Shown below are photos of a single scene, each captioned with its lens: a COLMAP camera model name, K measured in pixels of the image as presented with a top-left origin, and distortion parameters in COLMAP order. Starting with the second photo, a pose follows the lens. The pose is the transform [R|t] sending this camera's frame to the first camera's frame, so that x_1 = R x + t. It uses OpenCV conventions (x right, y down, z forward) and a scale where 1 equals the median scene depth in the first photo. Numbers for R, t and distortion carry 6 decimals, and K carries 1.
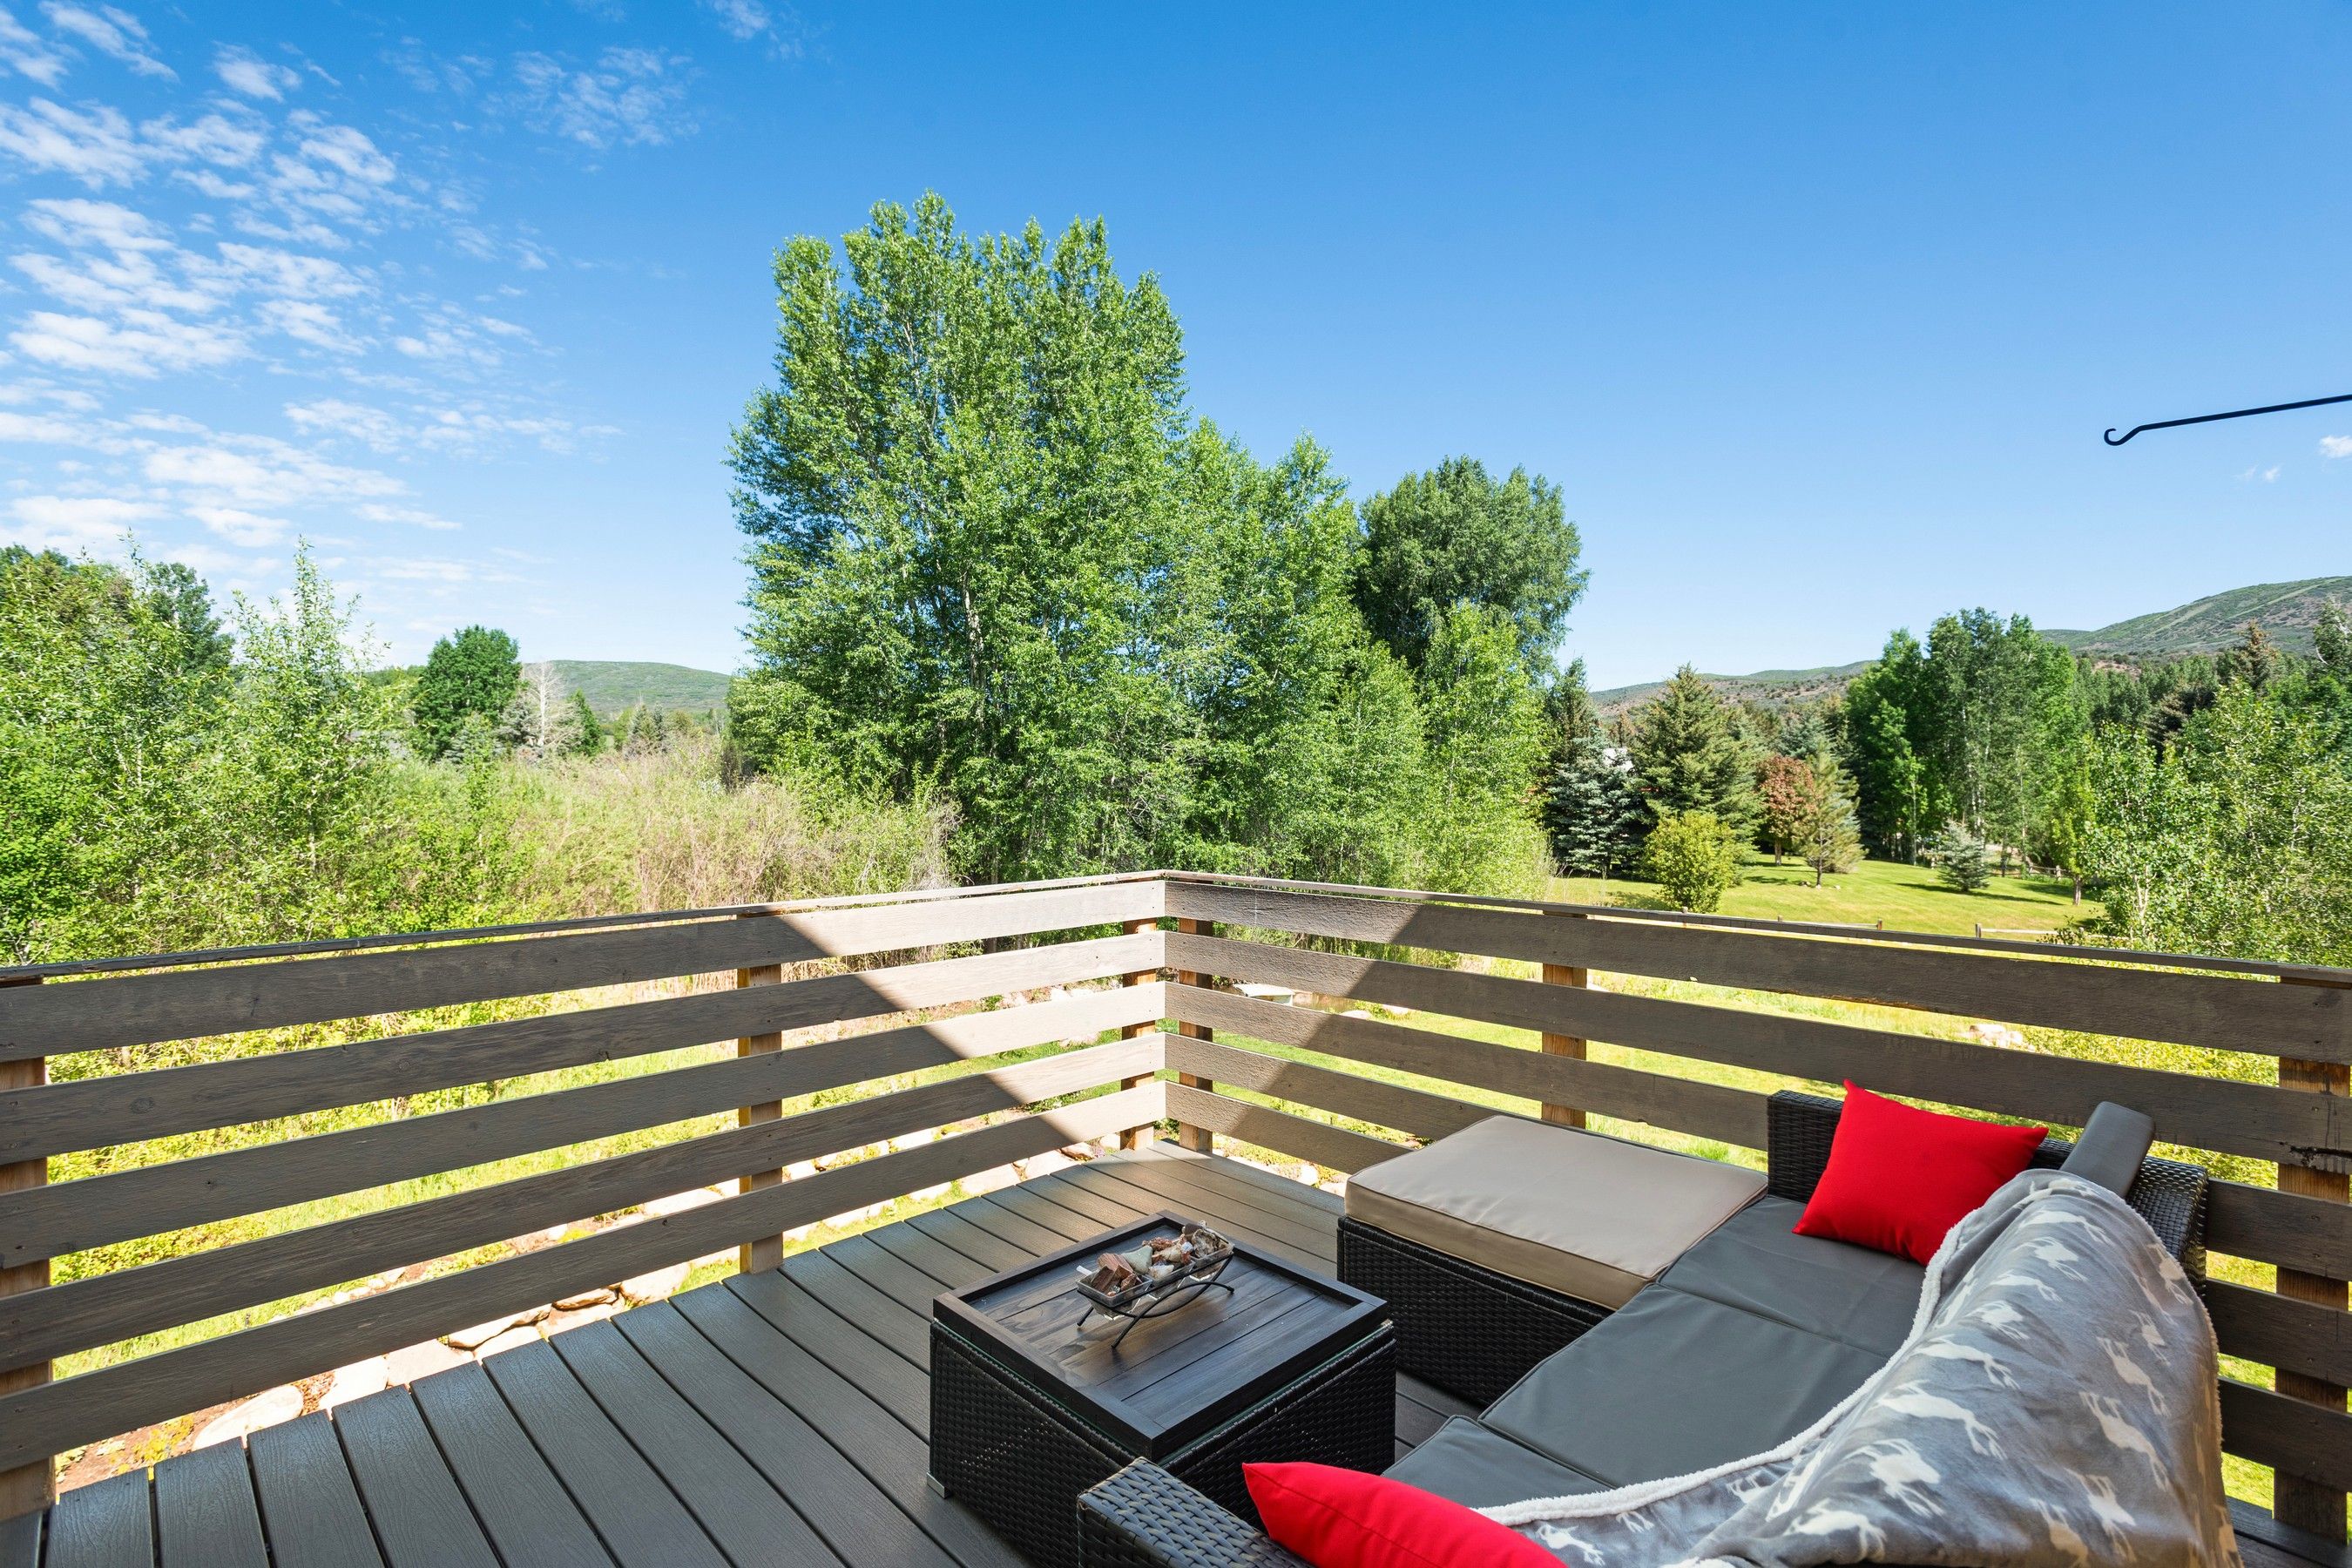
lens RADIAL K [[1100.2, 0, 1176.7], [0, 1100.2, 779.0], [0, 0, 1]] dist [0.014368, -0.005715]
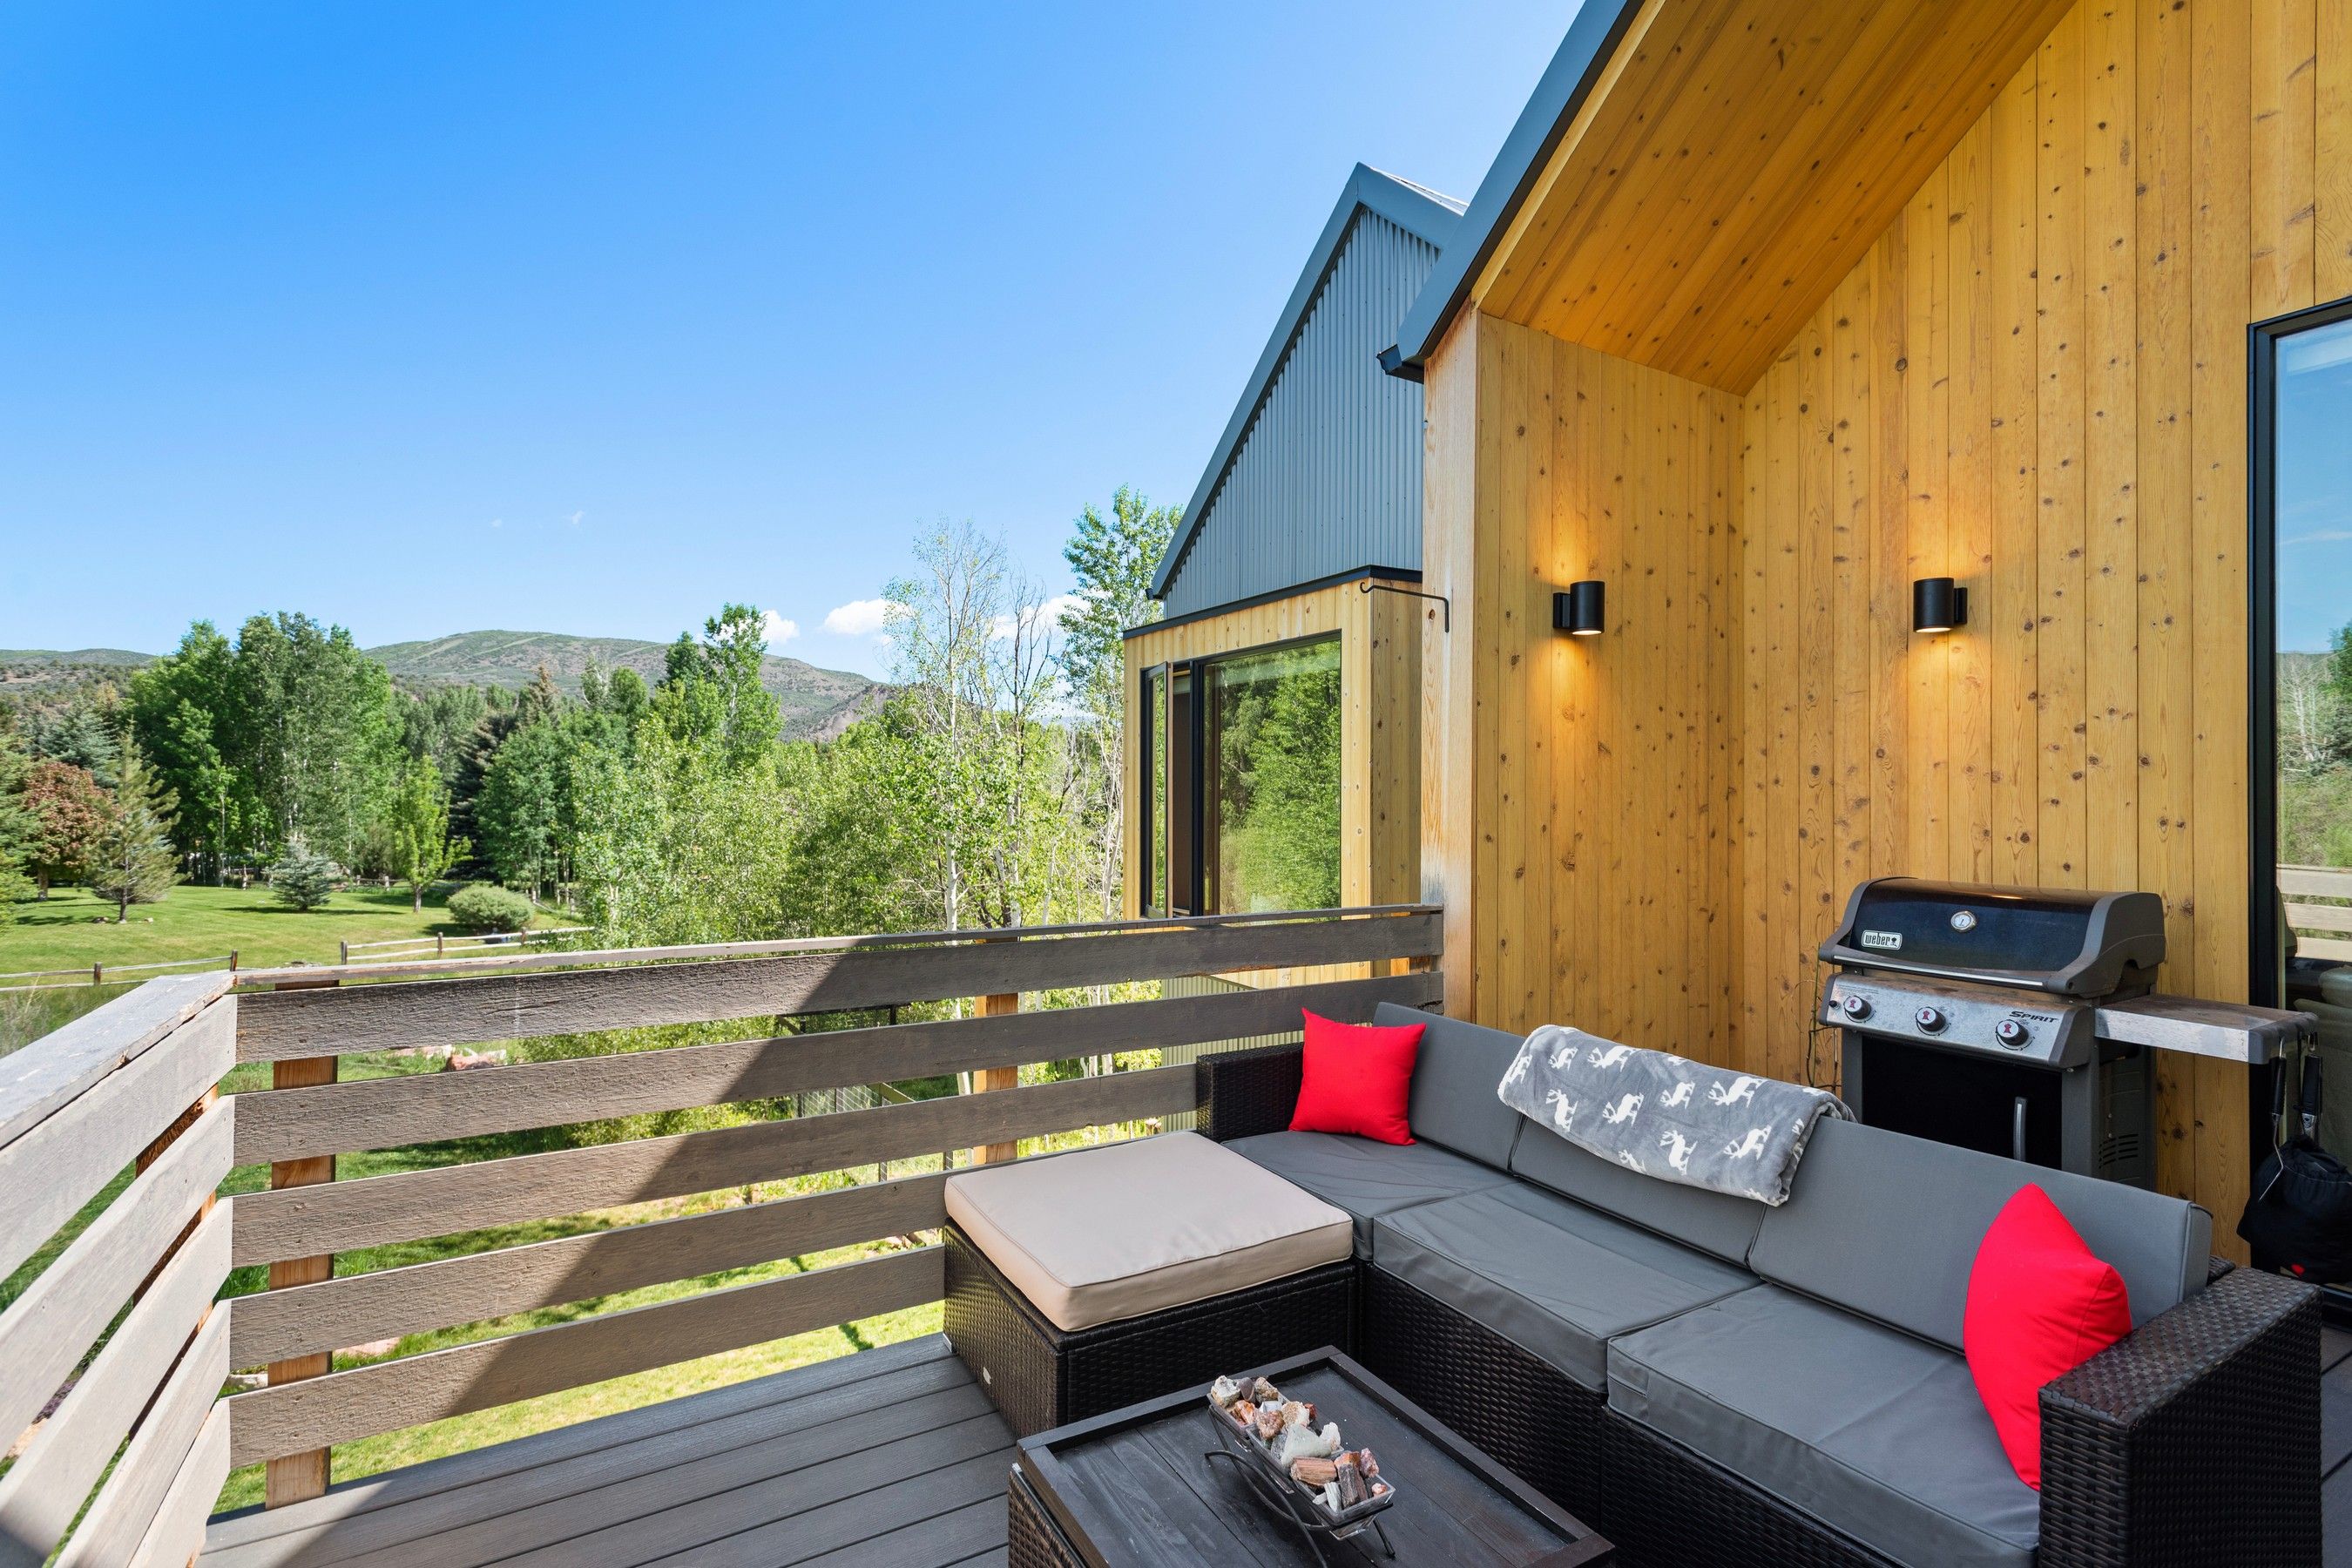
lens RADIAL K [[1100.2, 0, 1188.1], [0, 1100.2, 790.7], [0, 0, 1]] dist [0.014368, -0.005715]
pose [[0.232442, 0.009219, 0.972567, -0.065090], [-0.008272, 0.999938, -0.007501, -0.000048], [-0.972575, -0.006301, 0.232503, 0.075339]]
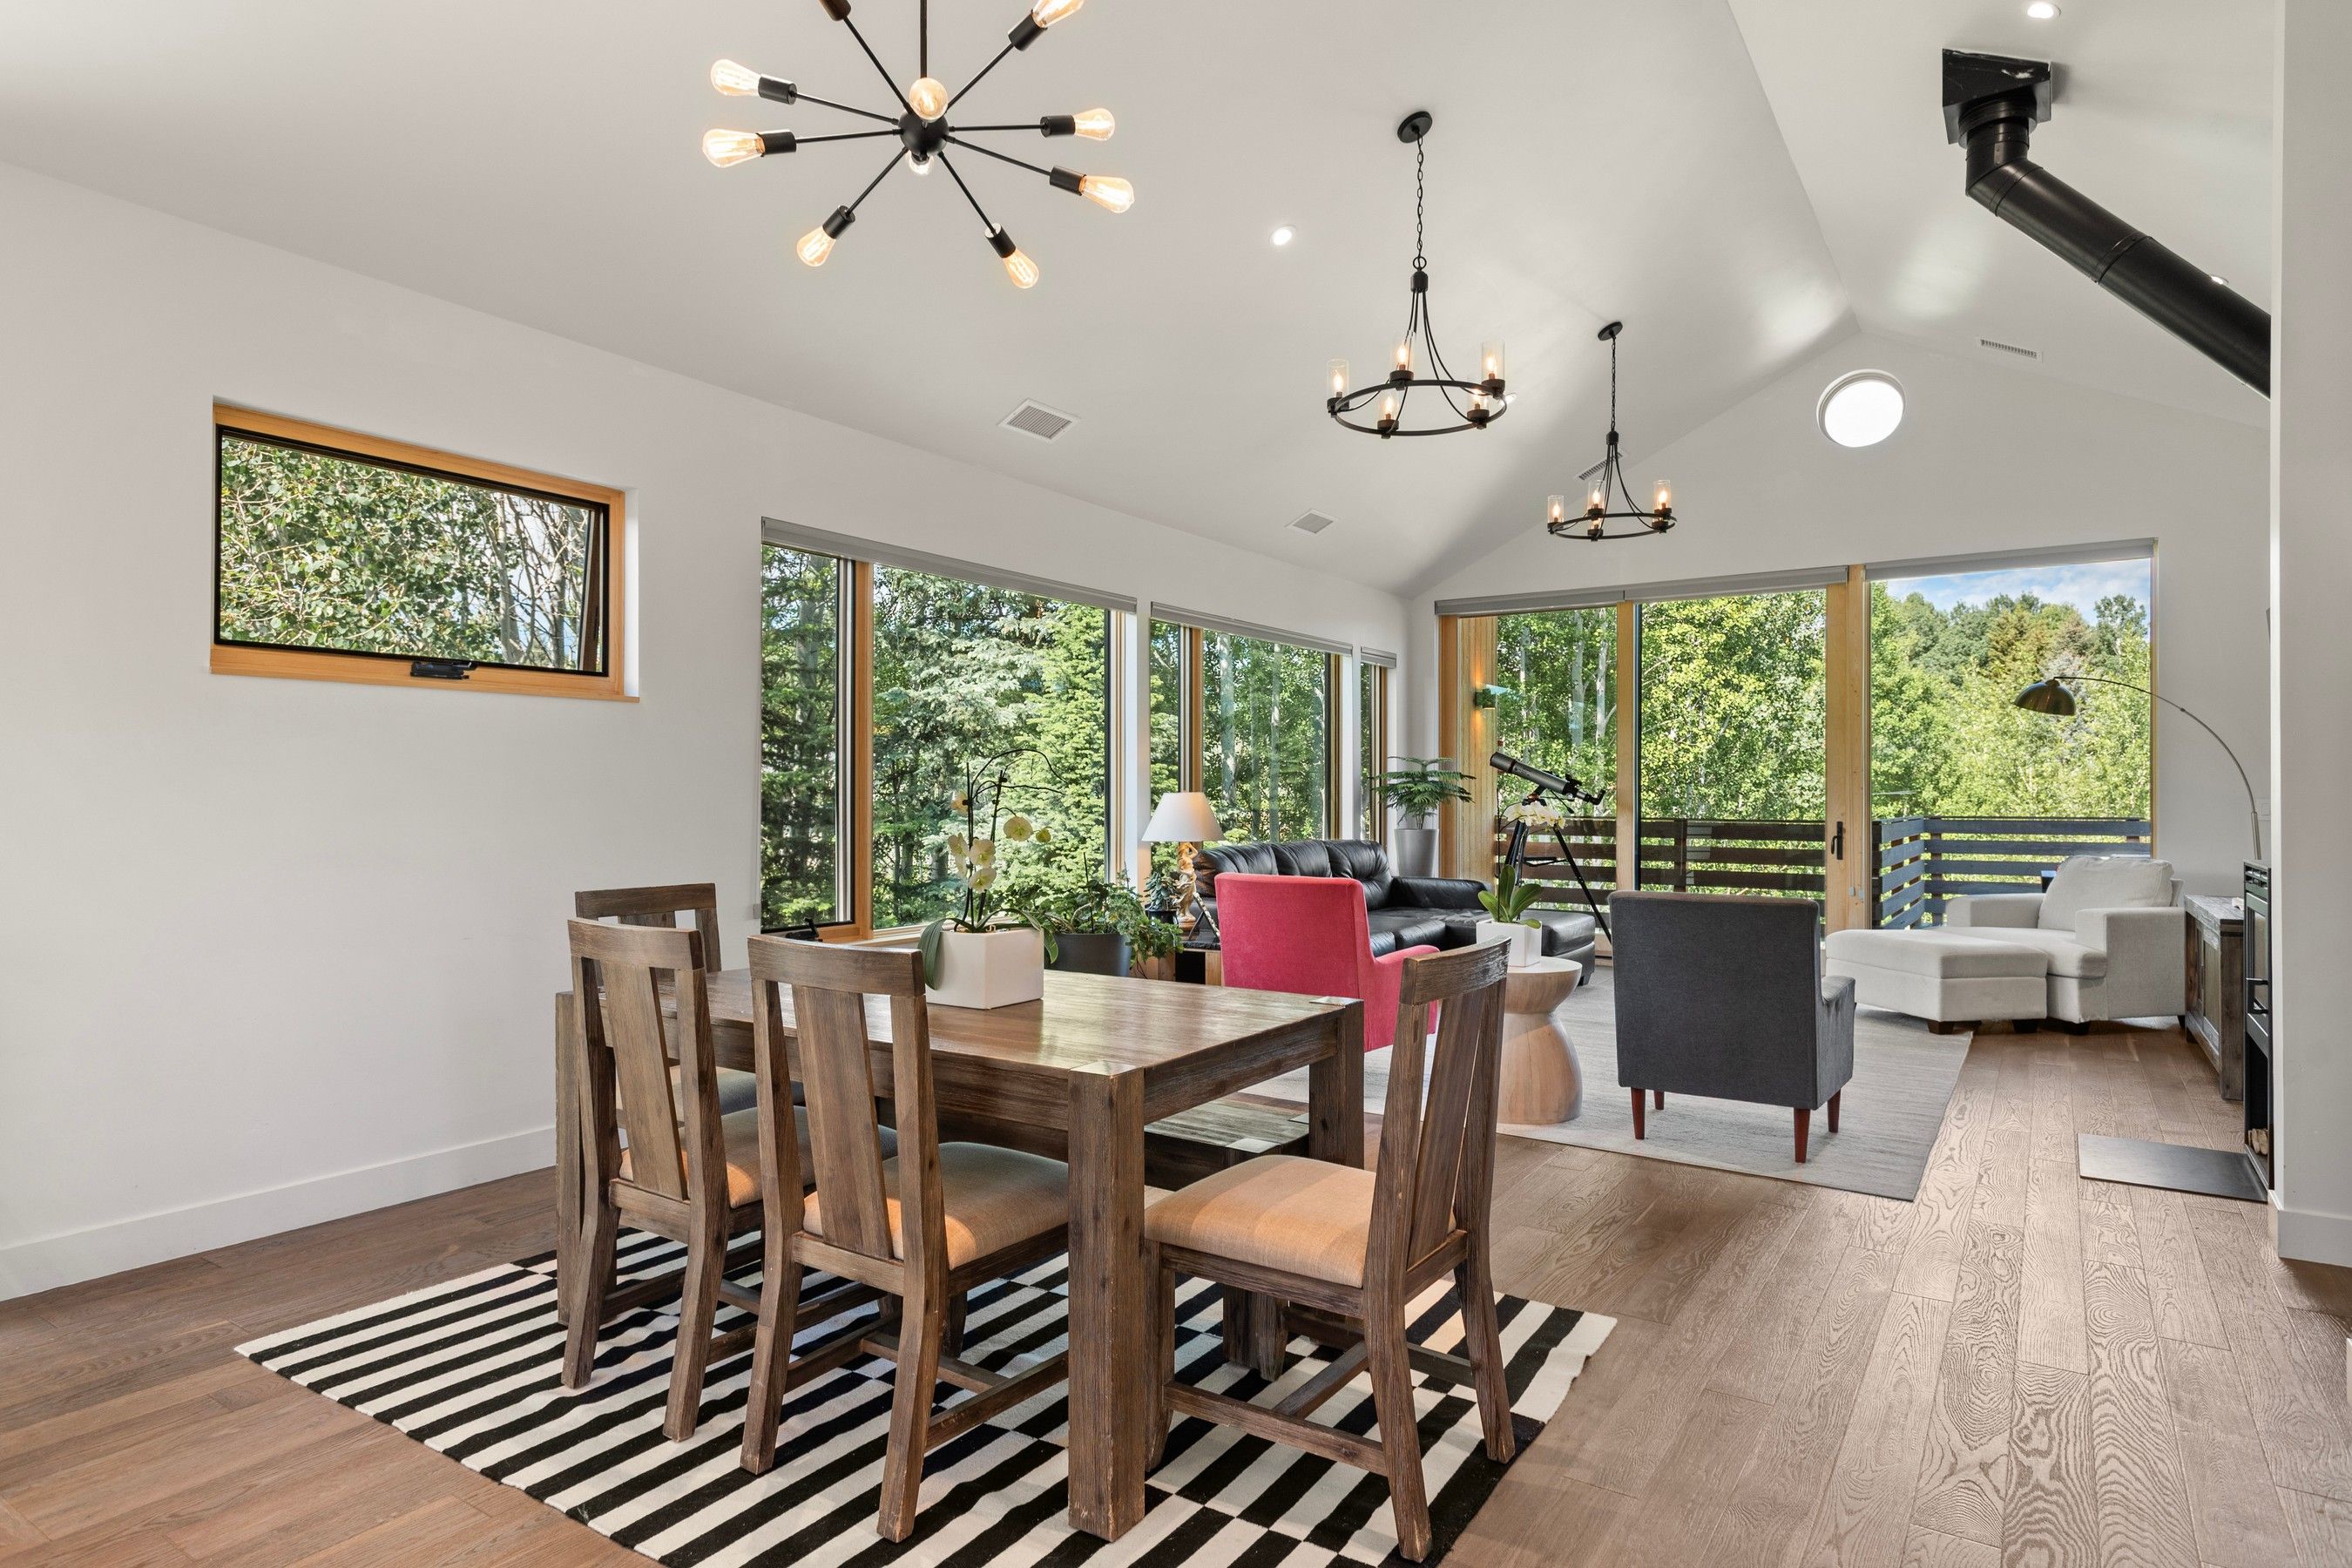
lens RADIAL K [[1160.4, 0, 1183.2], [0, 1160.4, 775.4], [0, 0, 1]] dist [-0.000469, 0.001264]
pose [[0.144789, -0.005840, -0.989445, 0.291531], [-0.006455, 0.999956, -0.006847, 0.003209], [0.989441, 0.007379, 0.144745, -0.248856]]
